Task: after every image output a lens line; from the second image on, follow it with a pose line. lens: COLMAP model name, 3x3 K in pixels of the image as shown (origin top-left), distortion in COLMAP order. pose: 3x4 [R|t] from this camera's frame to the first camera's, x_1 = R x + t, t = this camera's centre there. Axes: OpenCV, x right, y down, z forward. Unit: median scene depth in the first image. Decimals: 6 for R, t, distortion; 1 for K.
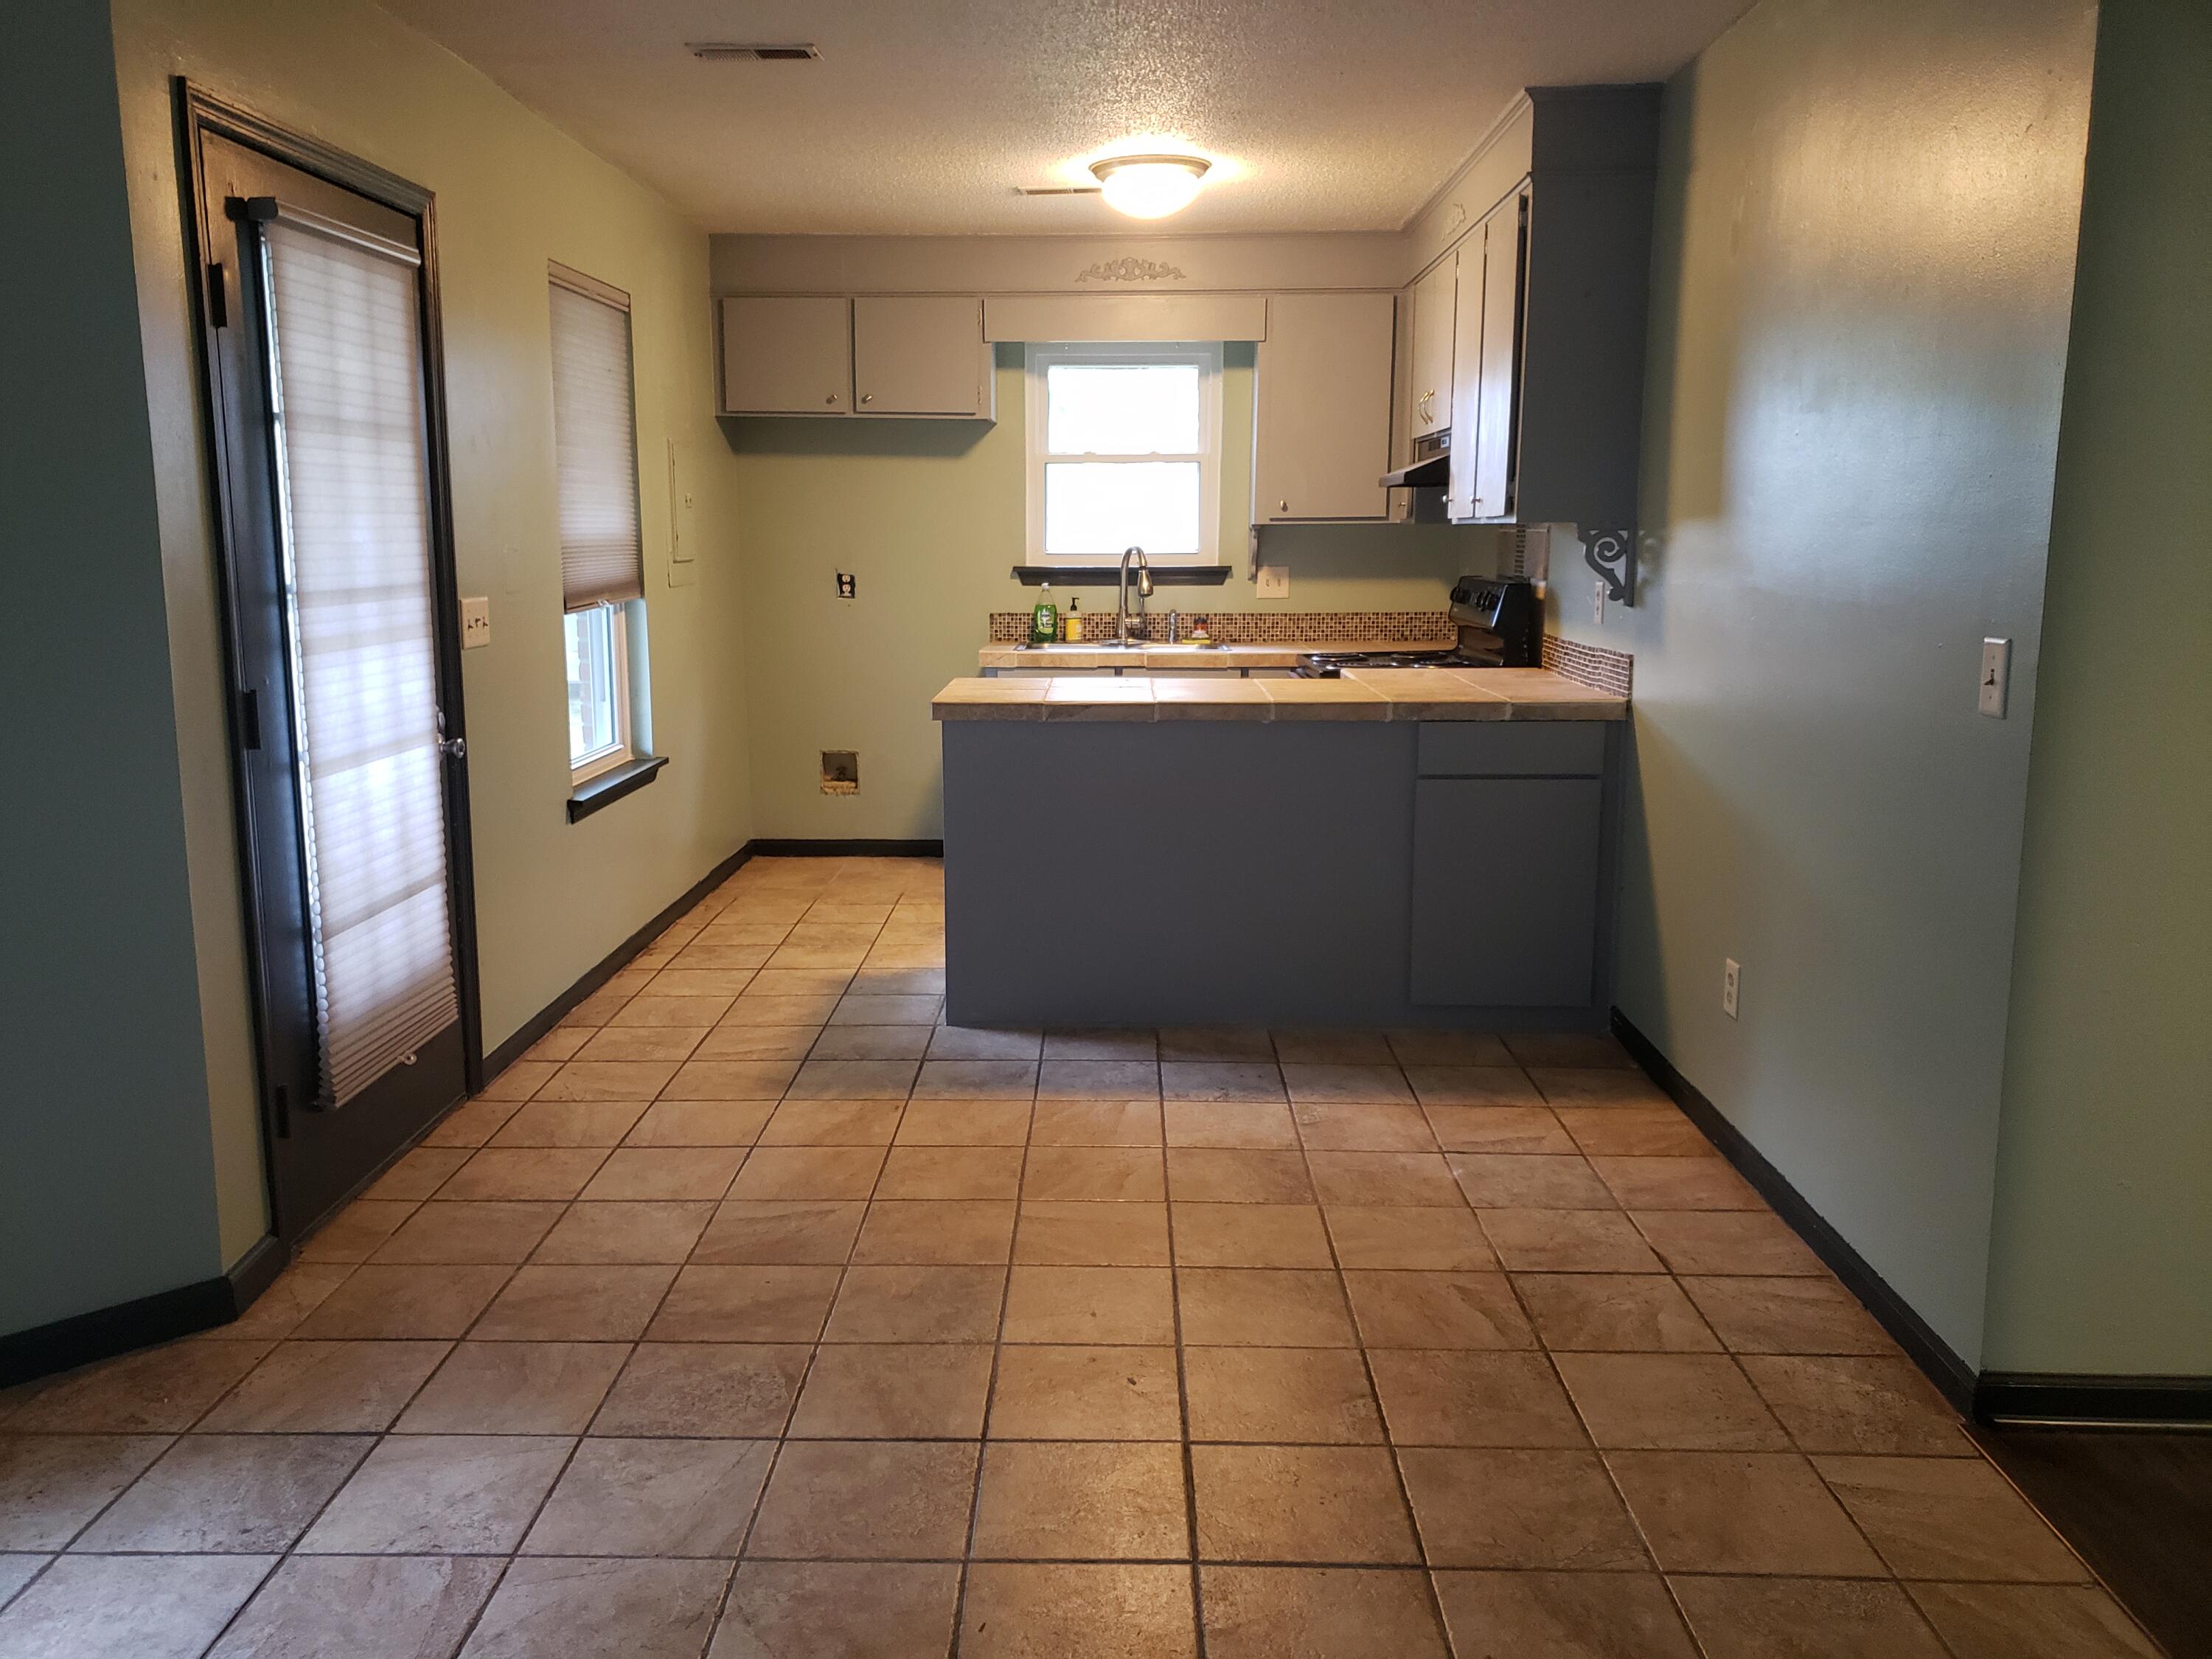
lens RADIAL K [[1692.1, 0, 1064.9], [0, 1692.1, 831.9], [0, 0, 1]] dist [0.114216, -0.331921]
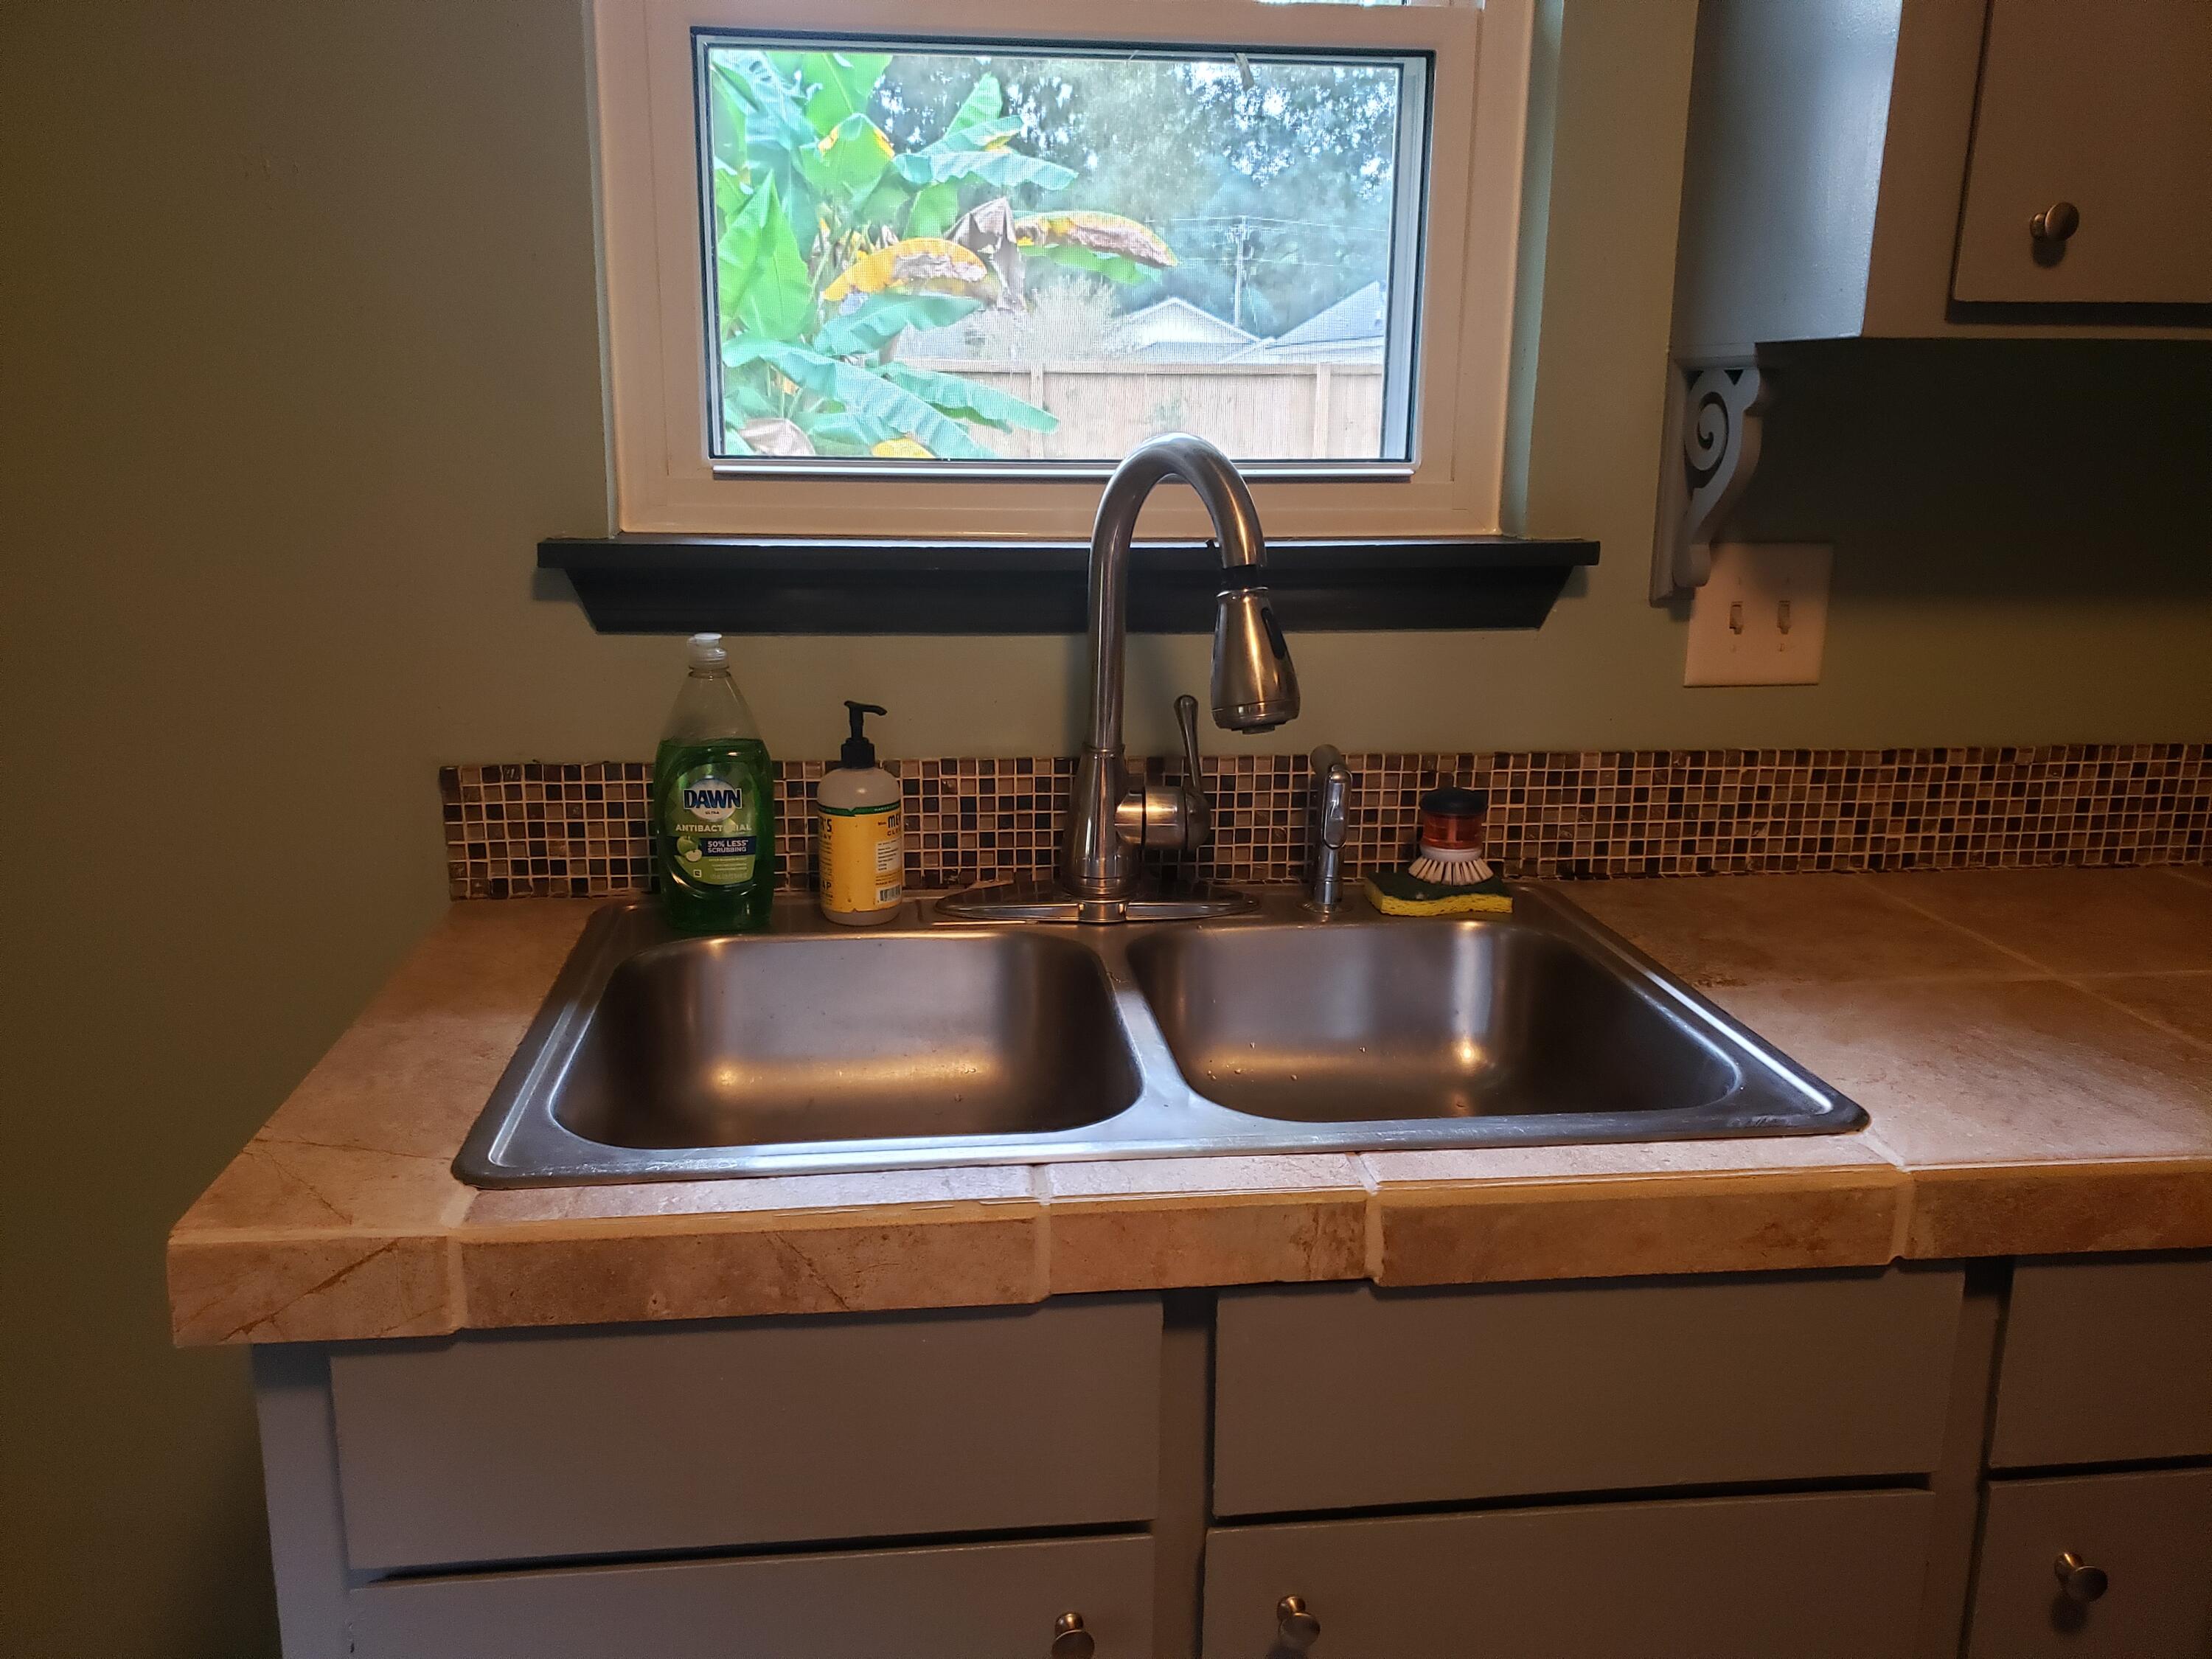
lens RADIAL K [[1717.9, 0, 1081.9], [0, 1717.9, 832.1], [0, 0, 1]] dist [-0.045228, 0.072721]
pose [[0.988967, -0.026295, 0.145783, 0.001990], [0.015534, 0.997102, 0.074470, -0.159289], [-0.147319, -0.071384, 0.986510, 0.924134]]
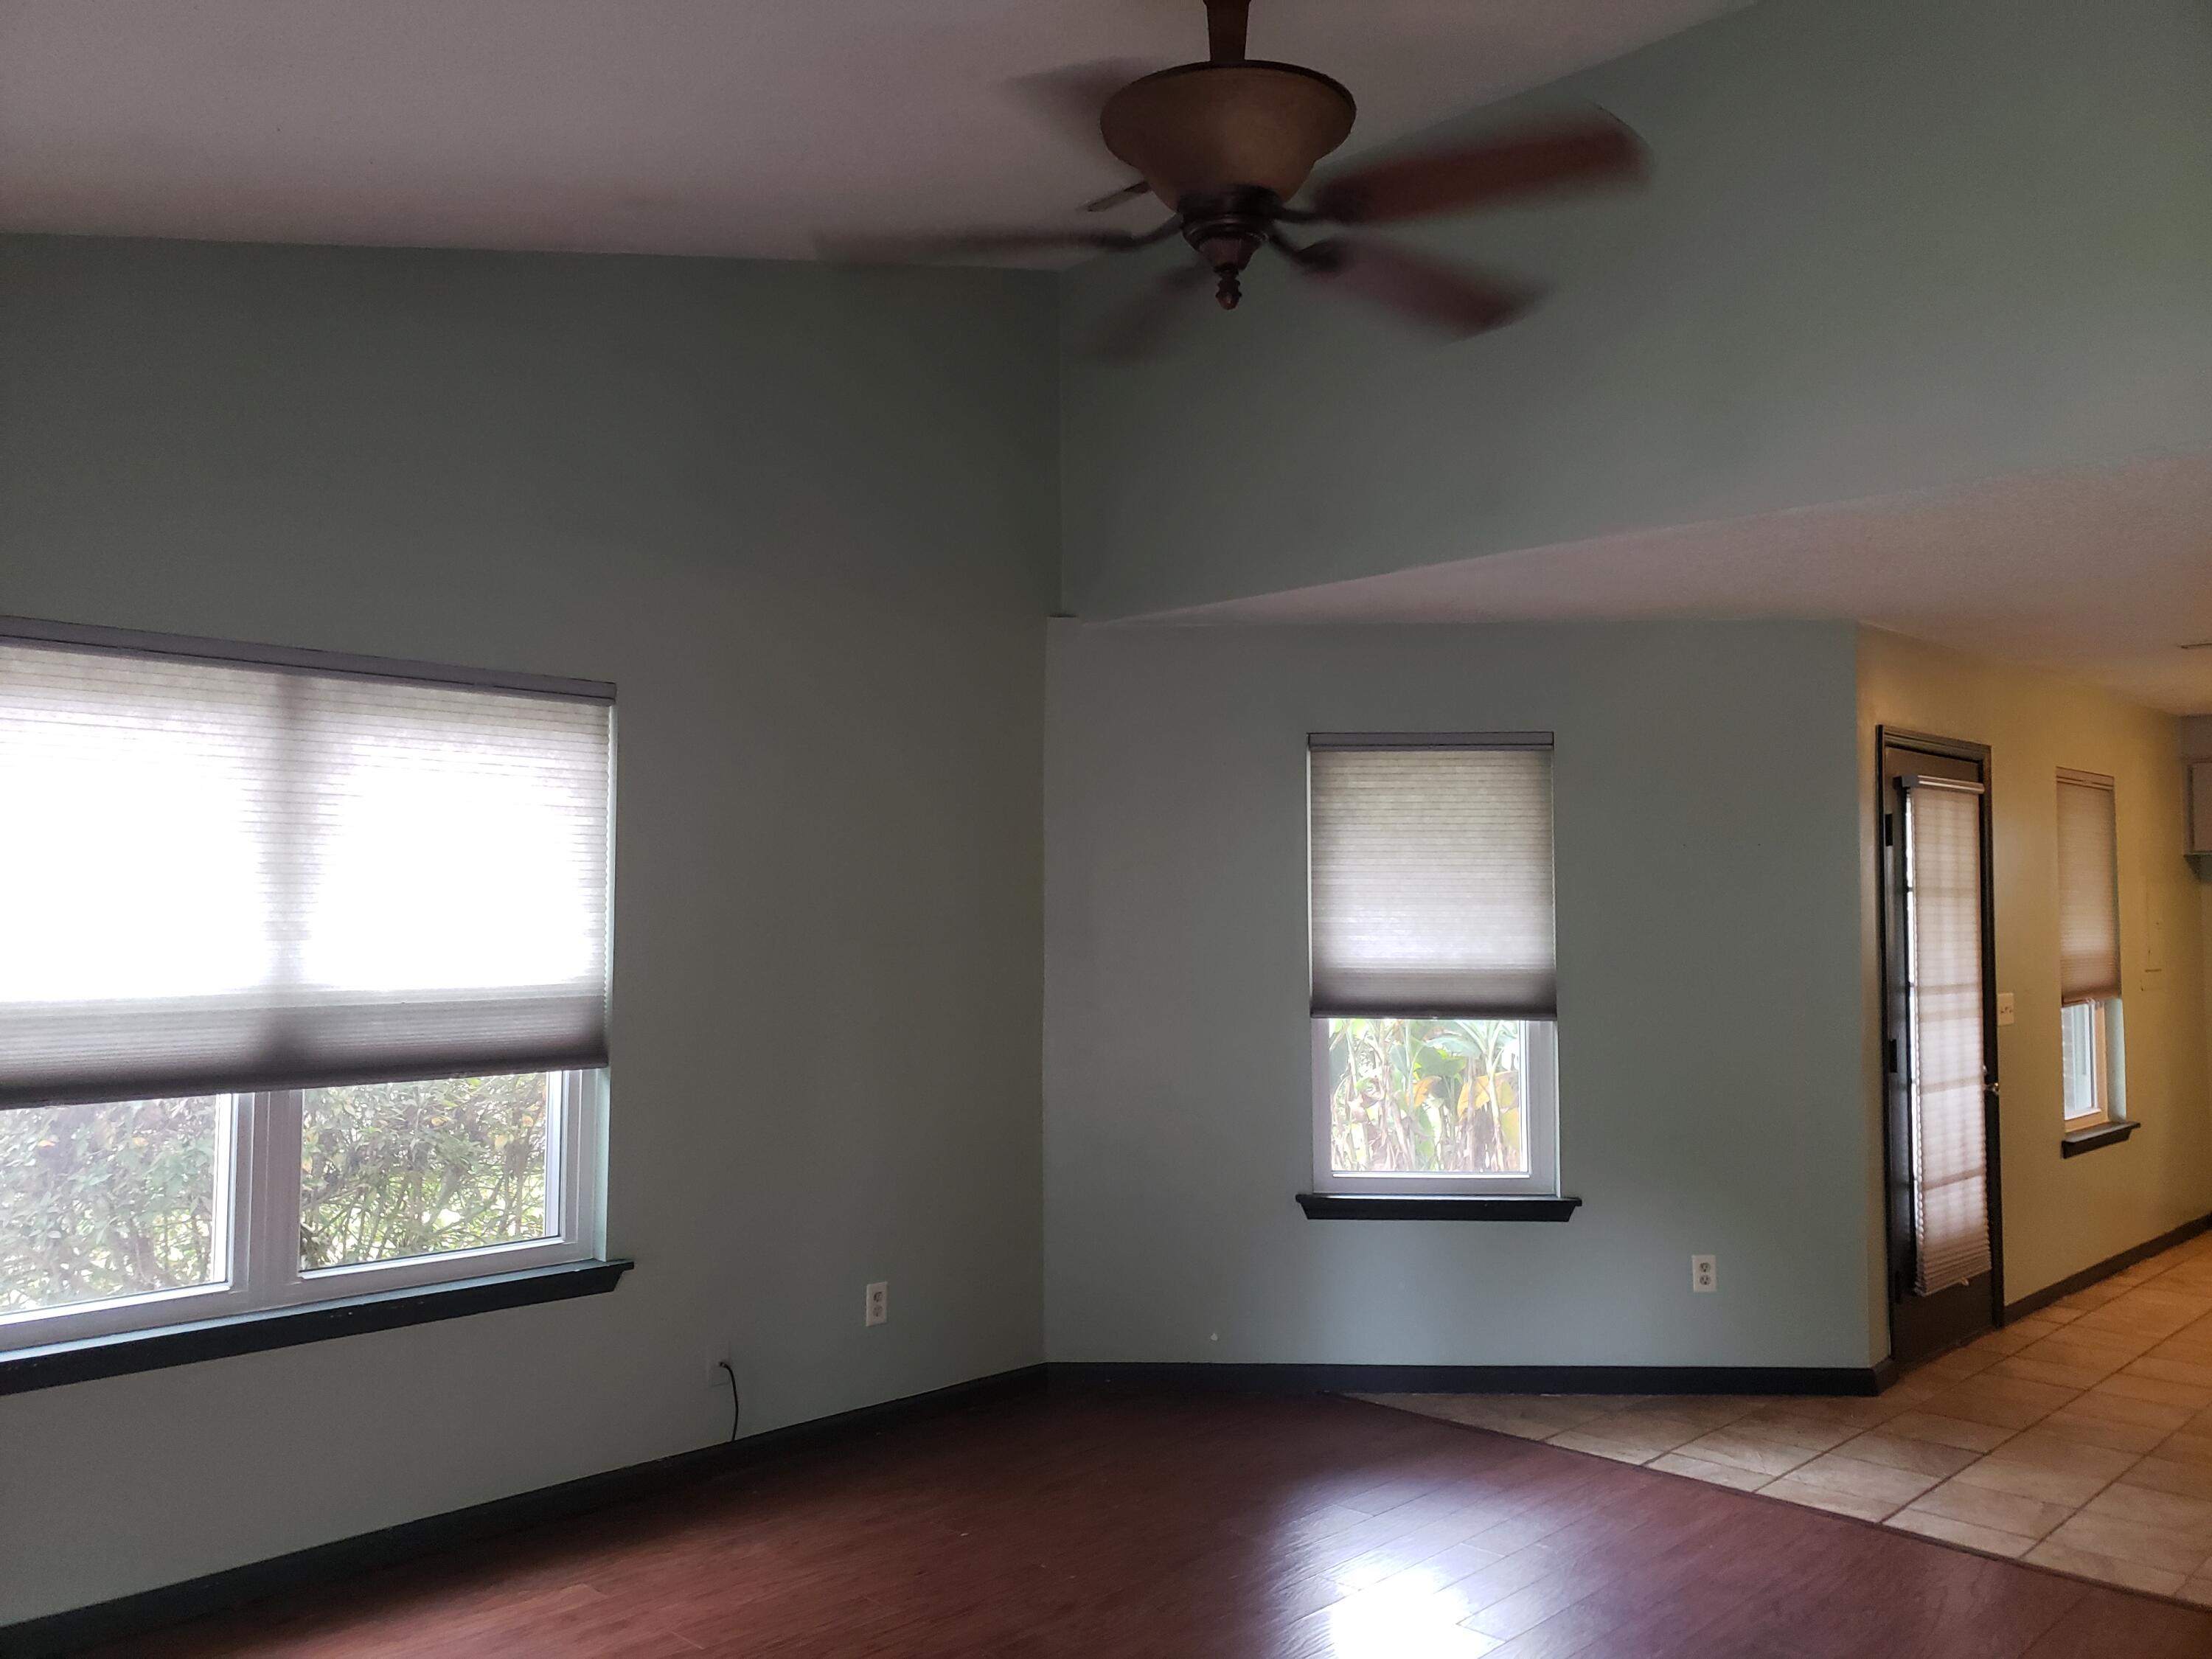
lens RADIAL K [[1728.7, 0, 1202.6], [0, 1728.7, 841.3], [0, 0, 1]] dist [-0.035365, 0.219859]
pose [[0.764045, -0.030525, -0.644440, 0.077767], [-0.114494, 0.976610, -0.182003, 0.066486], [0.634922, 0.212843, 0.742679, -0.448886]]
